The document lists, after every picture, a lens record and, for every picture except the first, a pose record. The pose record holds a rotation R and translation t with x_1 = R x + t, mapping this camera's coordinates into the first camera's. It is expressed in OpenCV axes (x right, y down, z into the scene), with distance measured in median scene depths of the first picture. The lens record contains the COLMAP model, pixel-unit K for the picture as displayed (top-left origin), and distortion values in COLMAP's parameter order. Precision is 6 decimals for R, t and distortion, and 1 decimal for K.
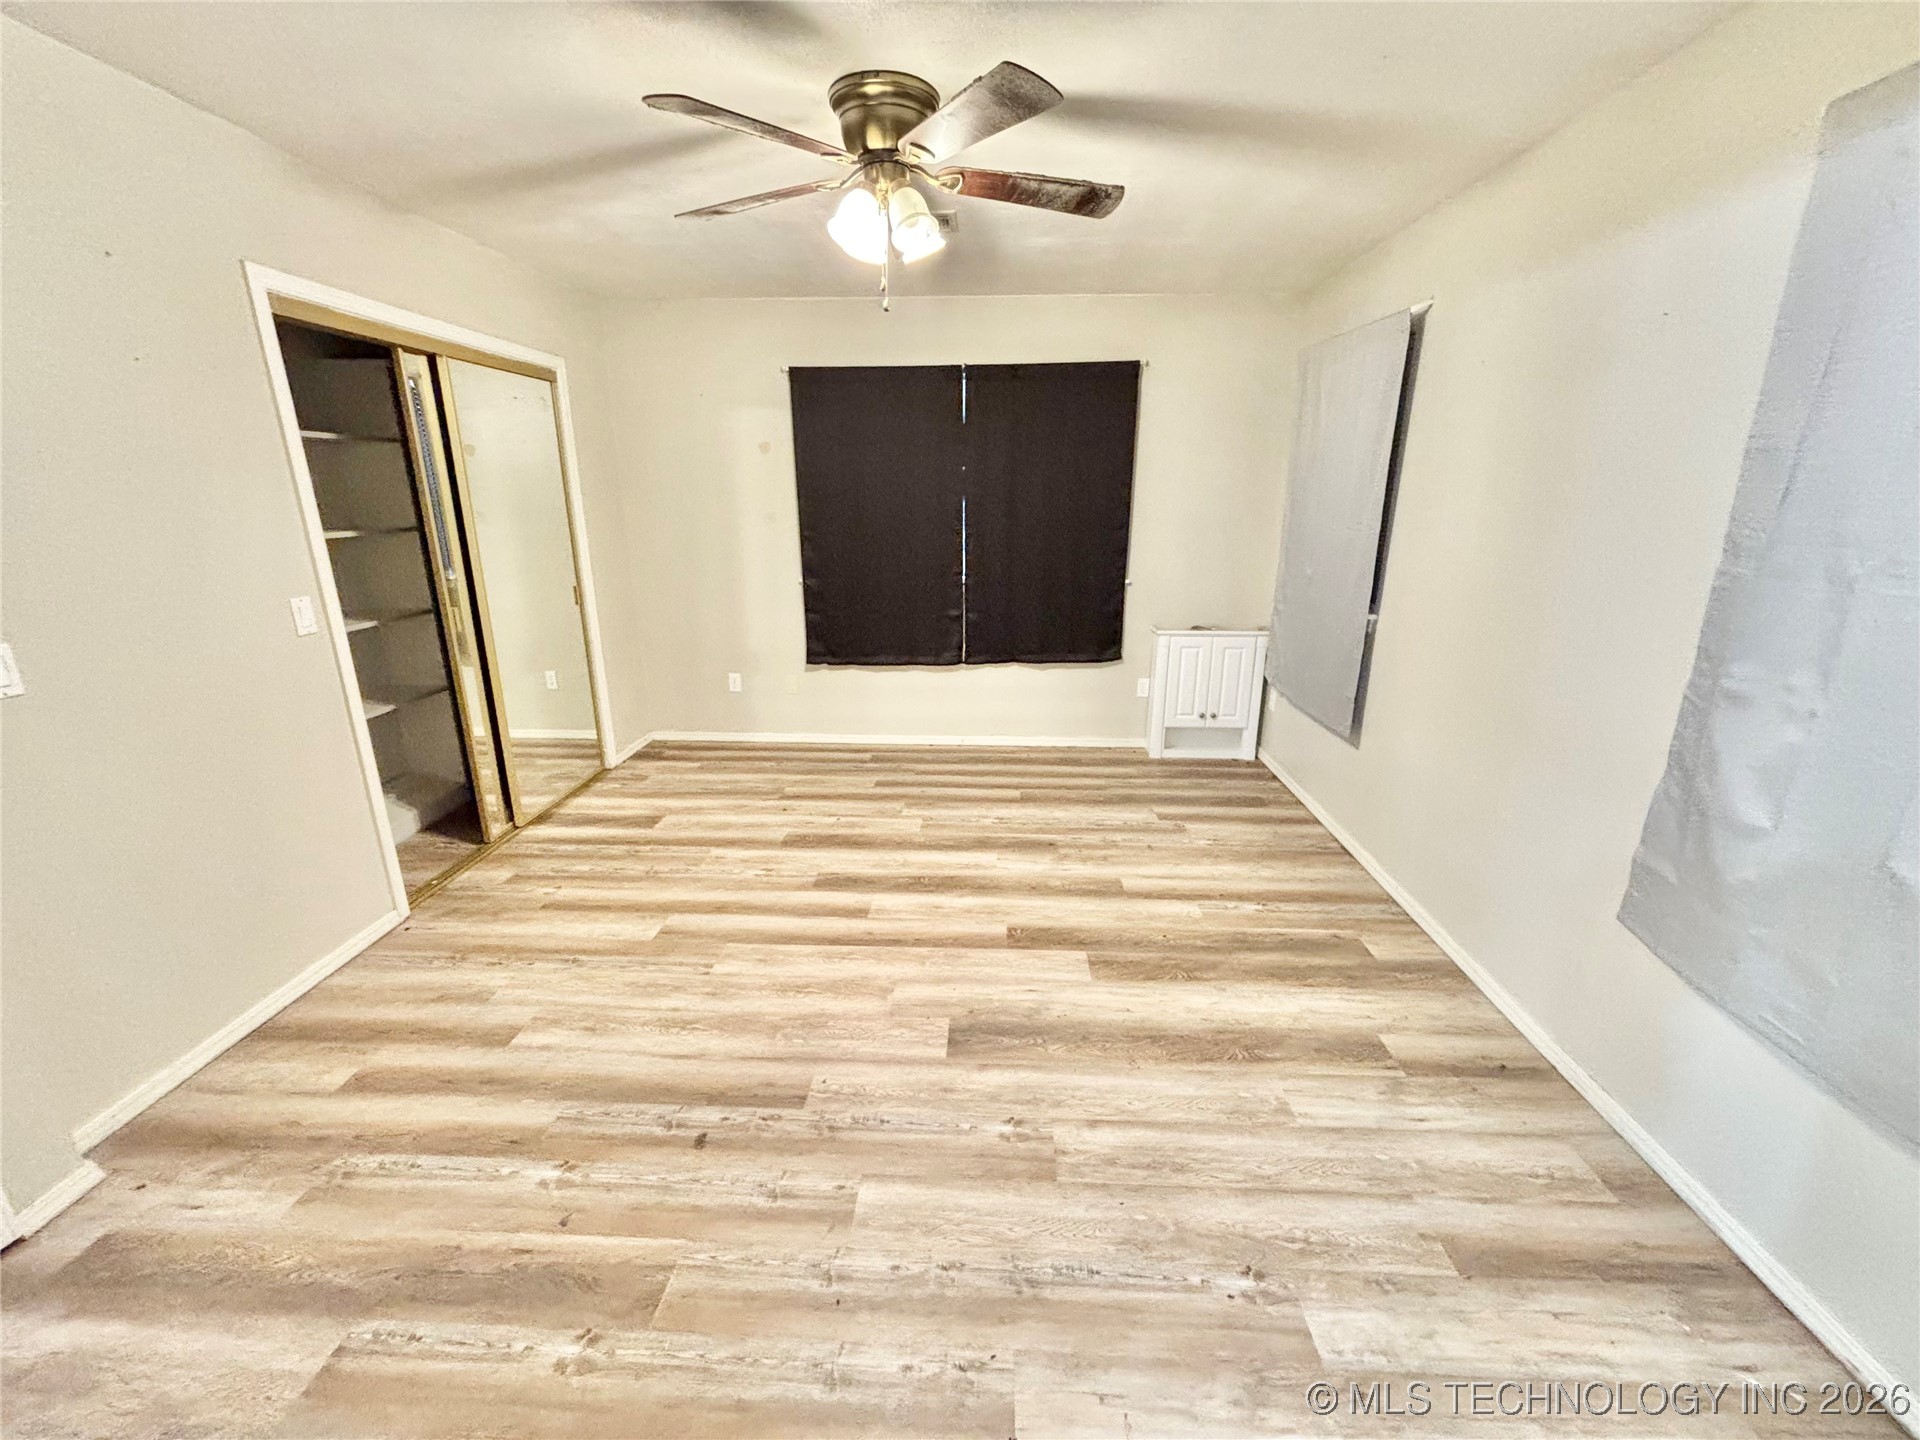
lens RADIAL K [[769.7, 0, 961.4], [0, 769.7, 726.1], [0, 0, 1]] dist [0.003647, -0.000588]
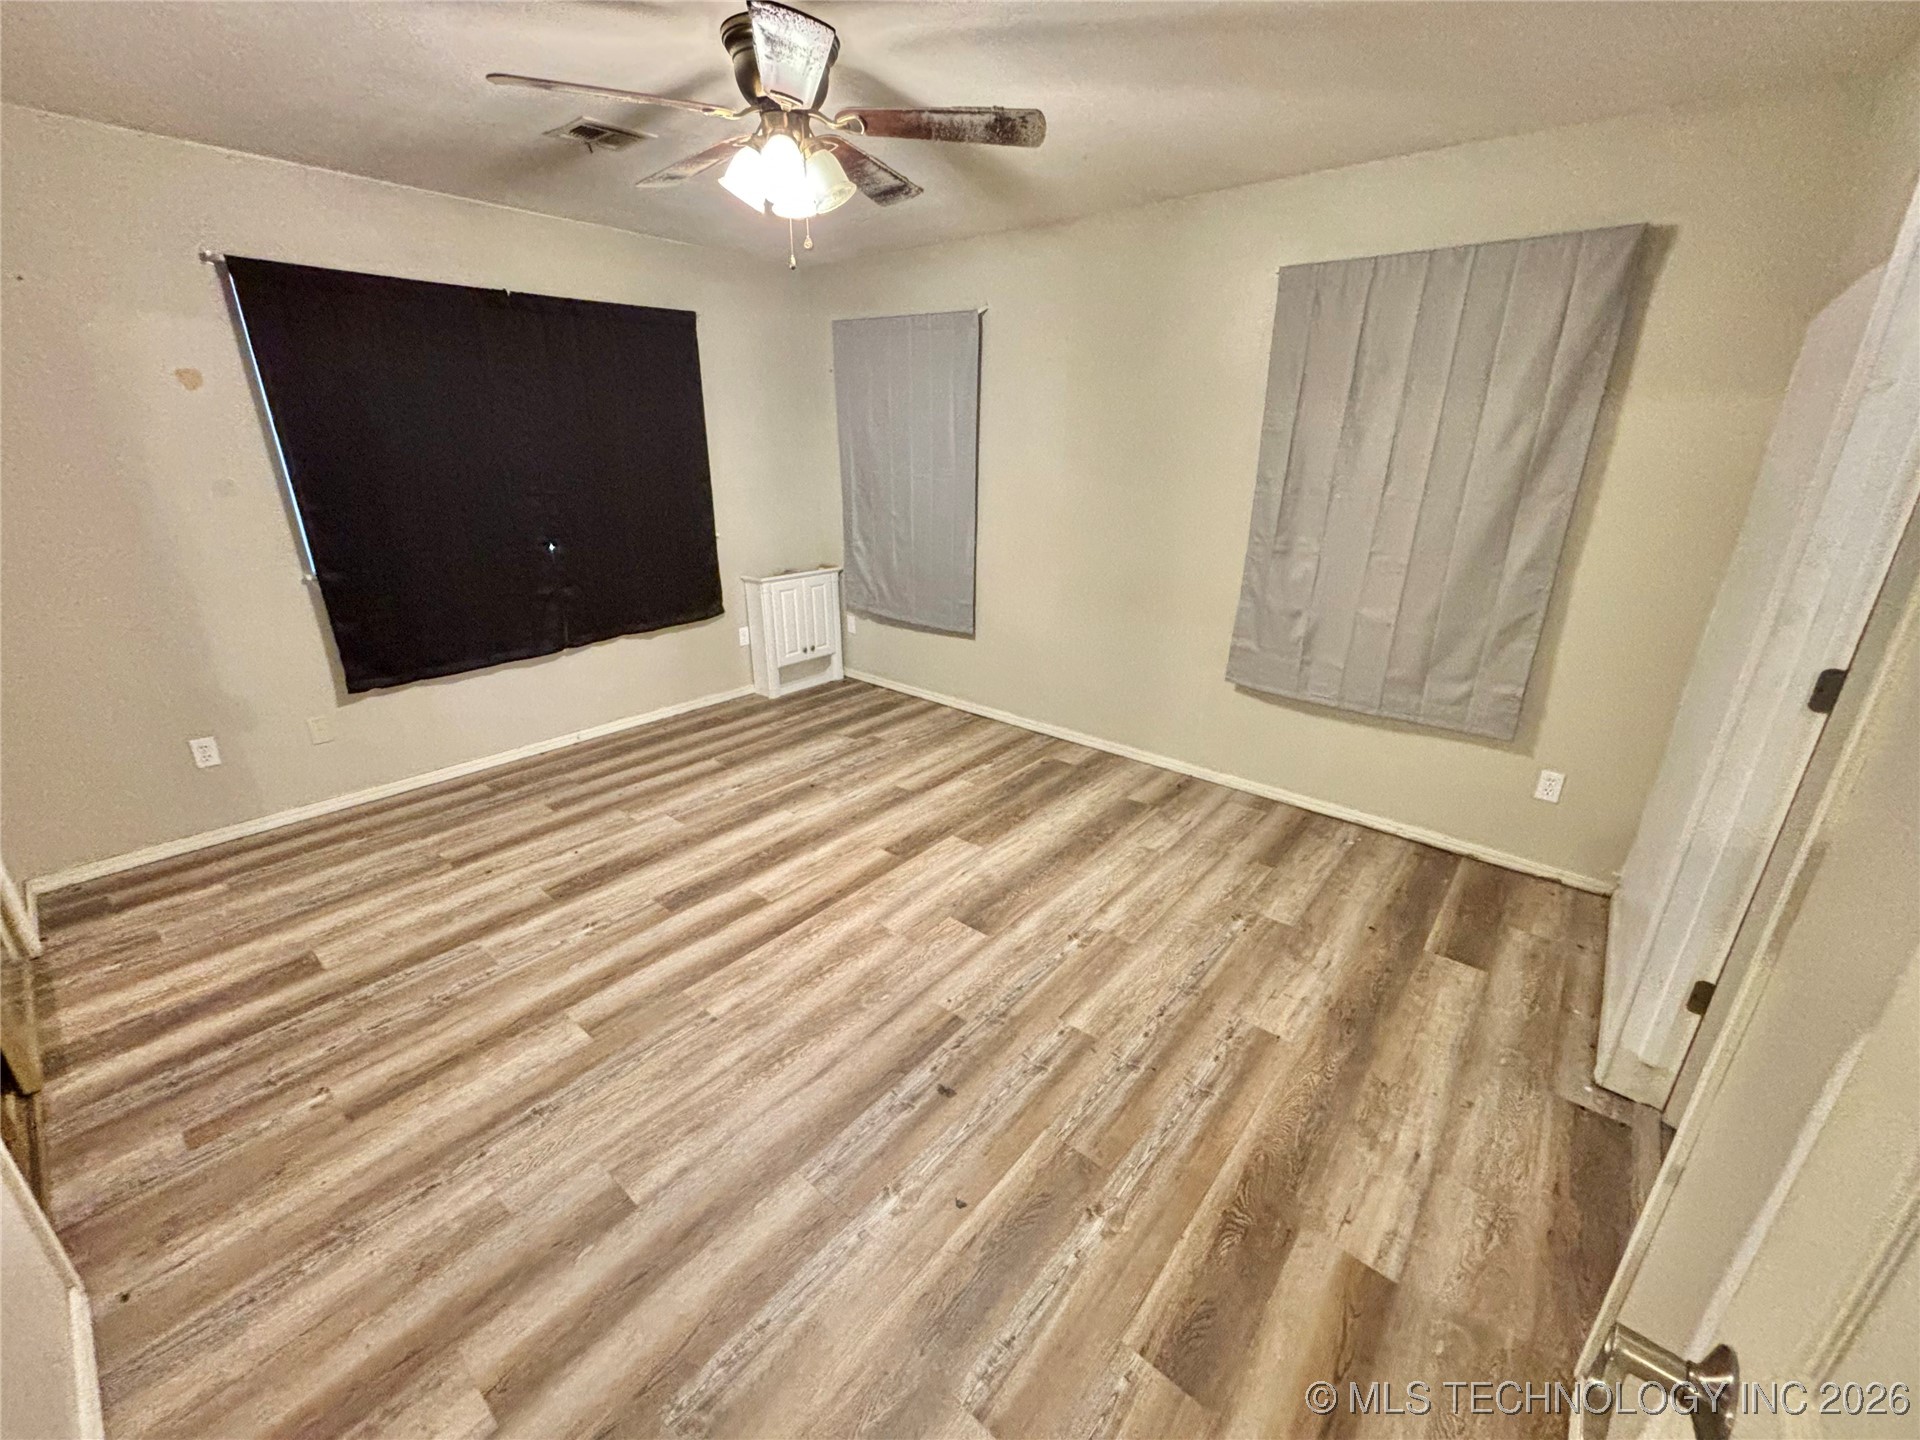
lens RADIAL K [[769.7, 0, 966.2], [0, 769.7, 719.3], [0, 0, 1]] dist [0.003647, -0.000588]
pose [[0.608728, -0.272718, 0.745033, -0.581961], [0.230906, 0.959311, 0.162493, -0.064069], [-0.759034, 0.073119, 0.646932, 0.162975]]
